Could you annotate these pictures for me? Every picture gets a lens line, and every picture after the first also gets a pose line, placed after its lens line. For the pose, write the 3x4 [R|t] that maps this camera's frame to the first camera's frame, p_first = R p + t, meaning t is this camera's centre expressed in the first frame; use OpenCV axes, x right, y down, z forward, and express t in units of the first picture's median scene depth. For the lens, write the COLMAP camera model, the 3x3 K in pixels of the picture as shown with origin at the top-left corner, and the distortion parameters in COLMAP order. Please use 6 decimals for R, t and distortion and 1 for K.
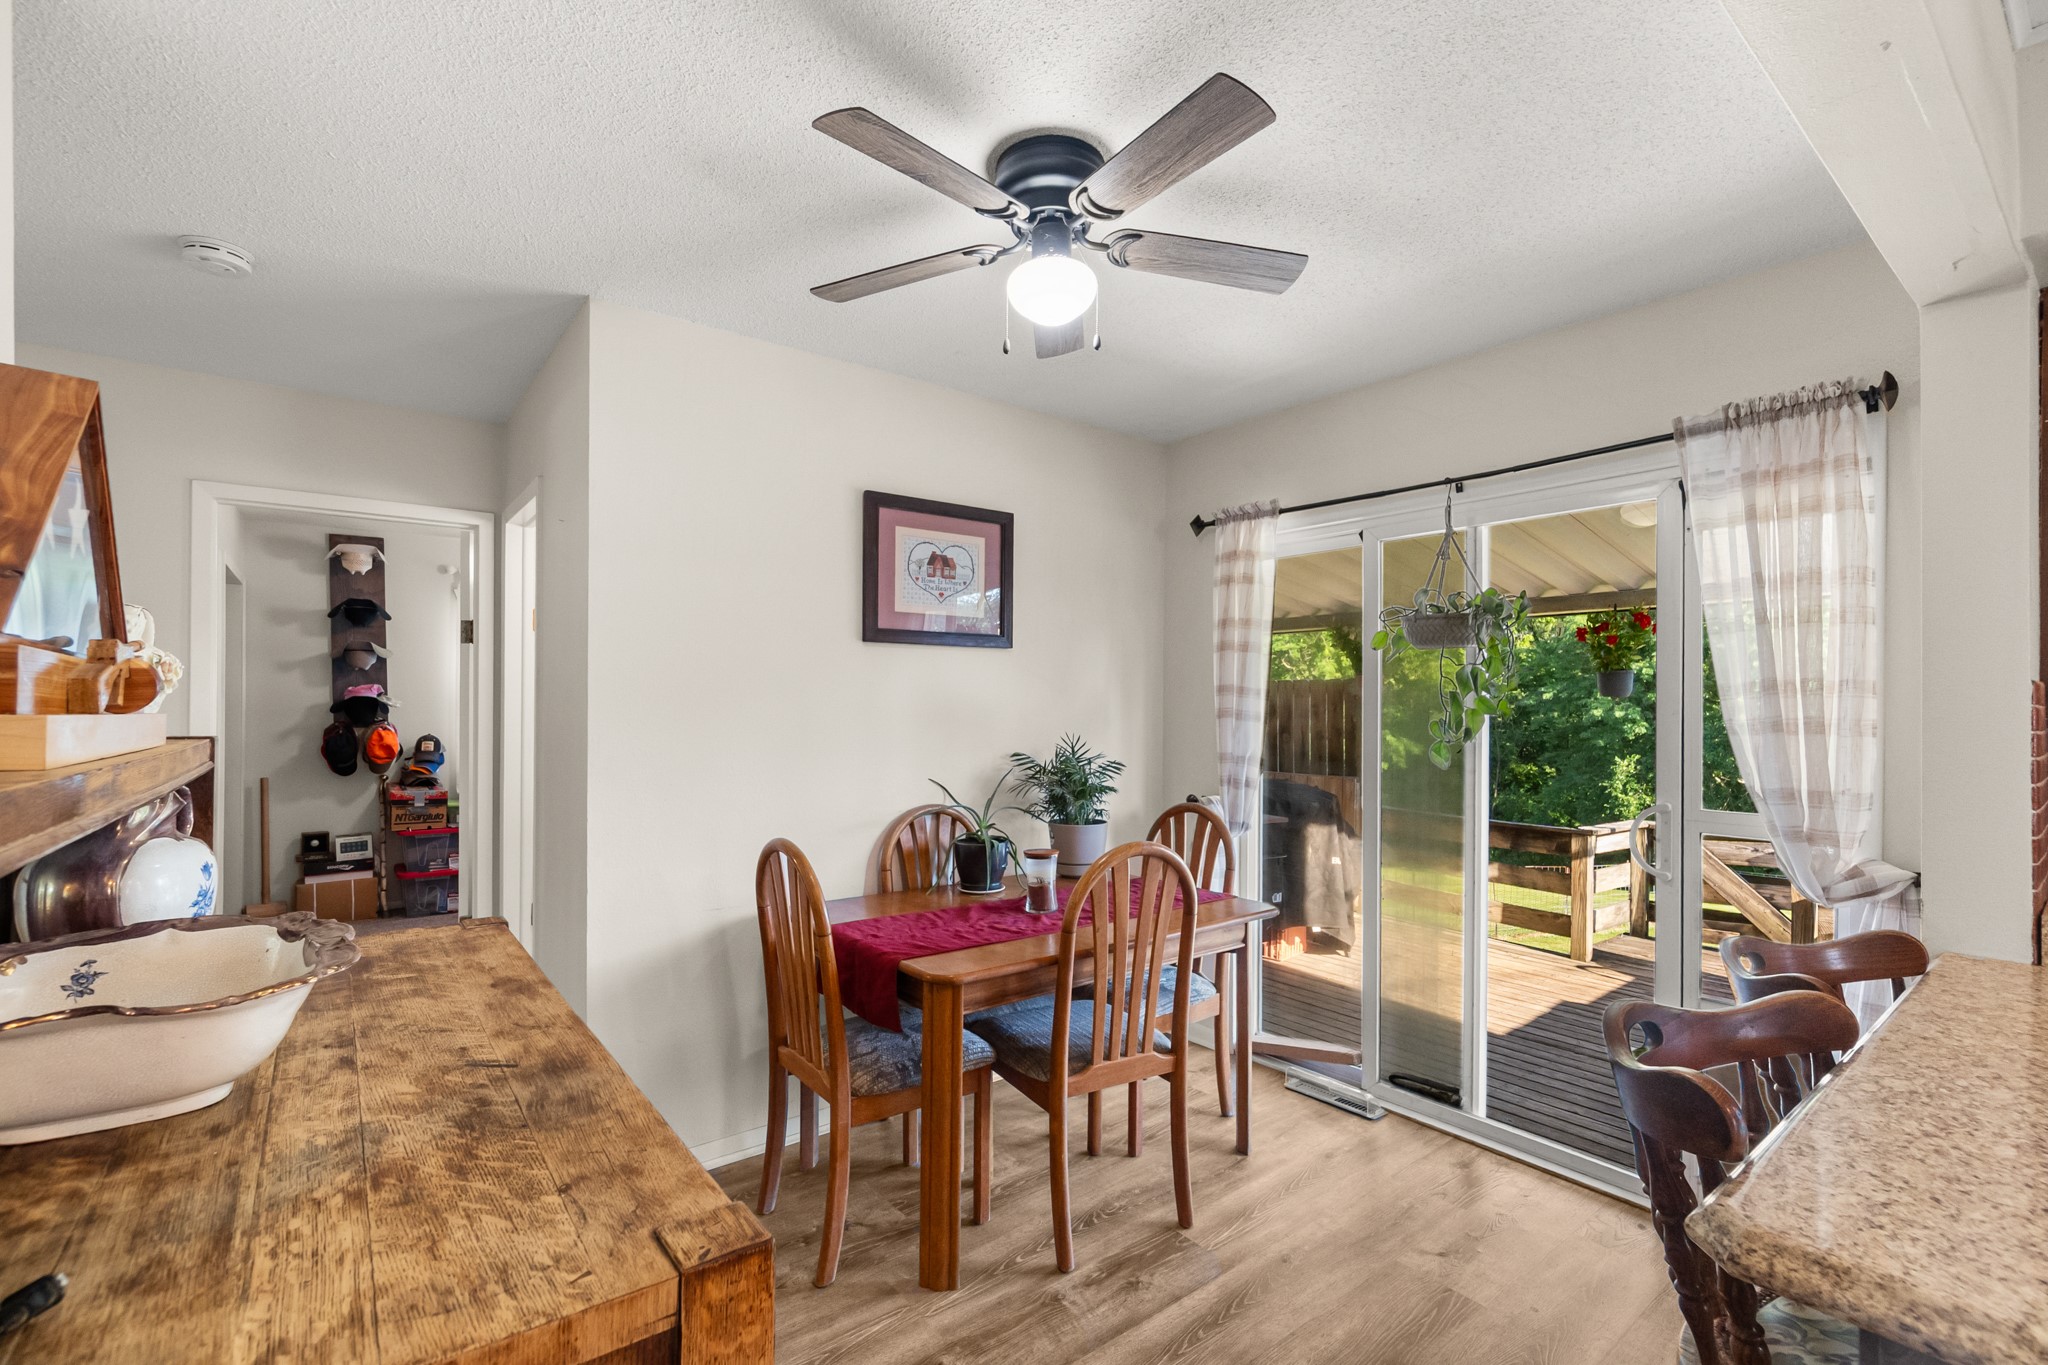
lens RADIAL K [[901.4, 0, 1020.3], [0, 901.4, 709.9], [0, 0, 1]] dist [-0.001623, -0.000117]
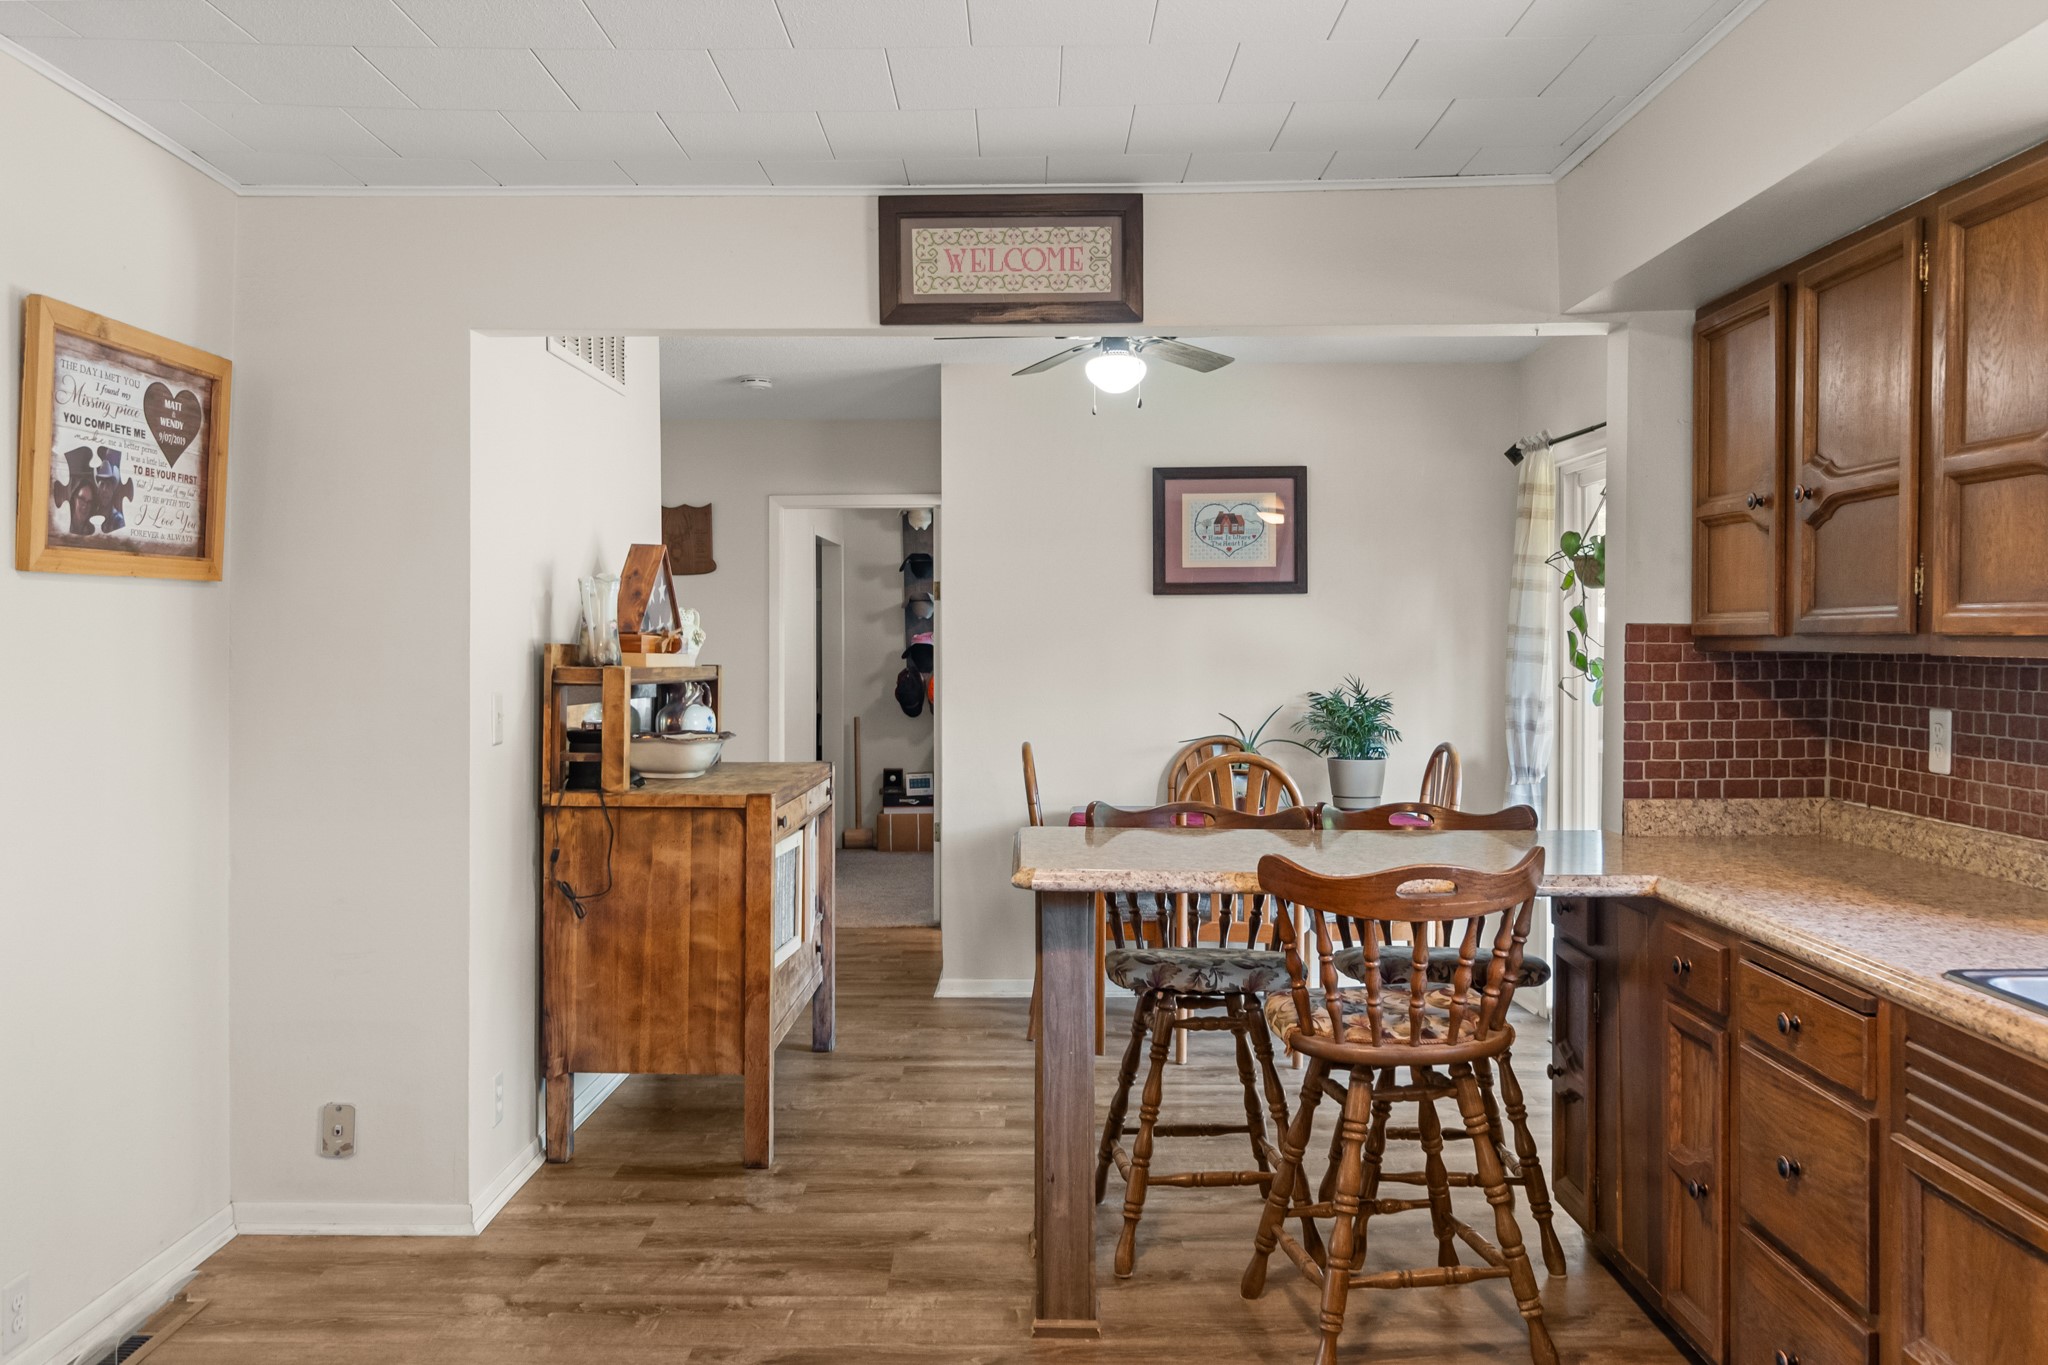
lens RADIAL K [[1667.1, 0, 1028.3], [0, 1667.1, 673.4], [0, 0, 1]] dist [0.006679, 0.003184]
pose [[0.775580, 0.001634, -0.631247, 0.623972], [0.004140, 0.999962, 0.007675, 0.005929], [0.631235, -0.008566, 0.775544, -0.466033]]
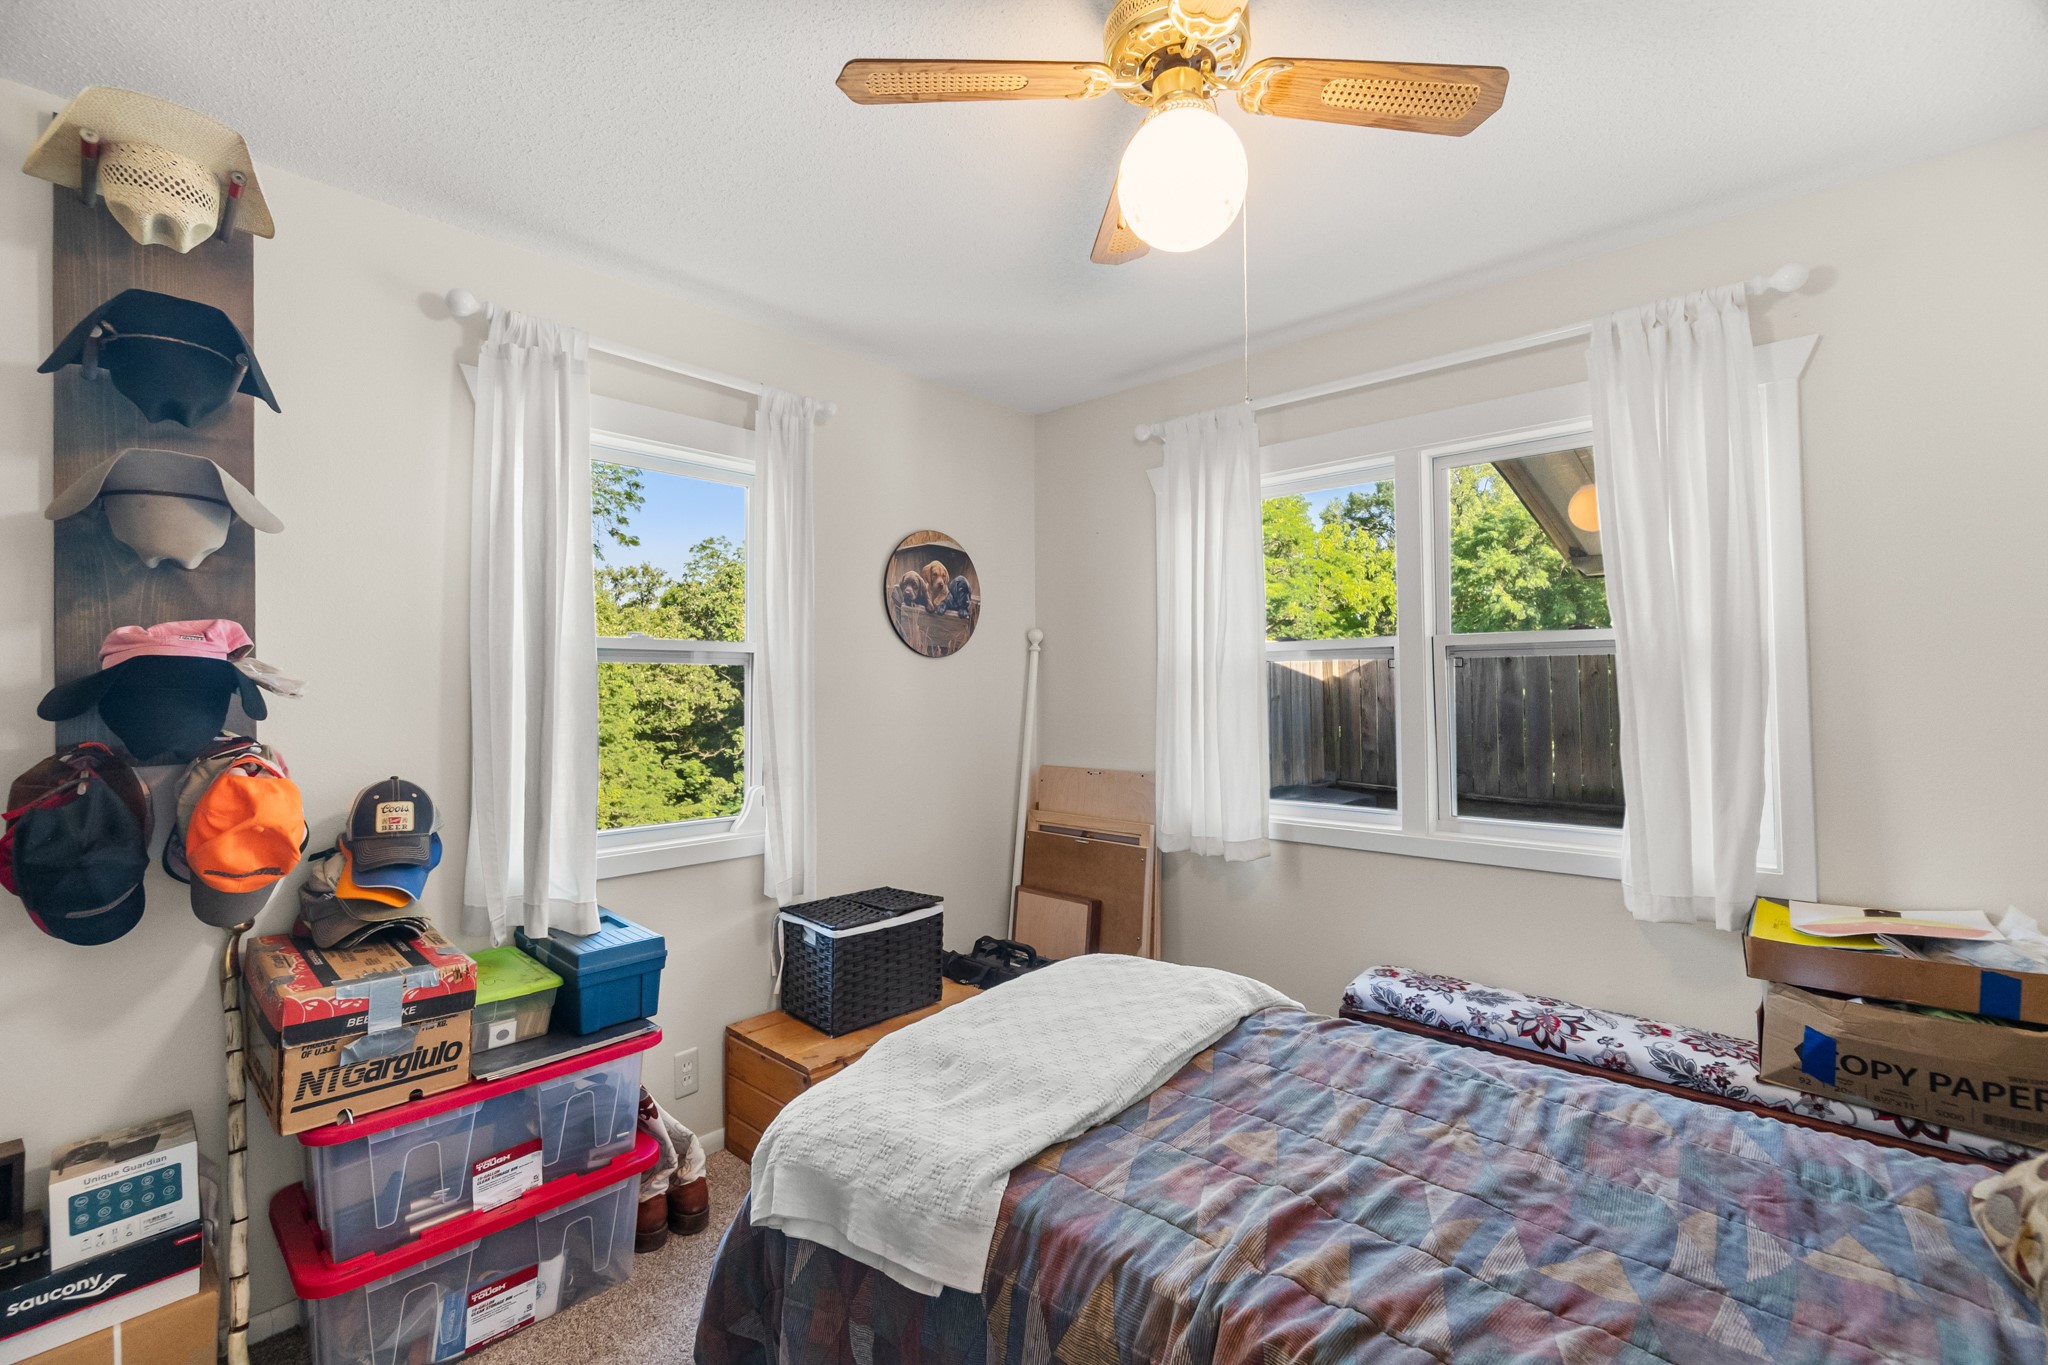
lens RADIAL K [[901.4, 0, 1020.6], [0, 901.4, 654.2], [0, 0, 1]] dist [-0.001623, -0.000117]
pose [[0.988318, -0.014449, 0.151721, -0.511198], [0.021404, 0.998789, -0.044308, 0.002200], [-0.150897, 0.047038, 0.987430, 0.682296]]
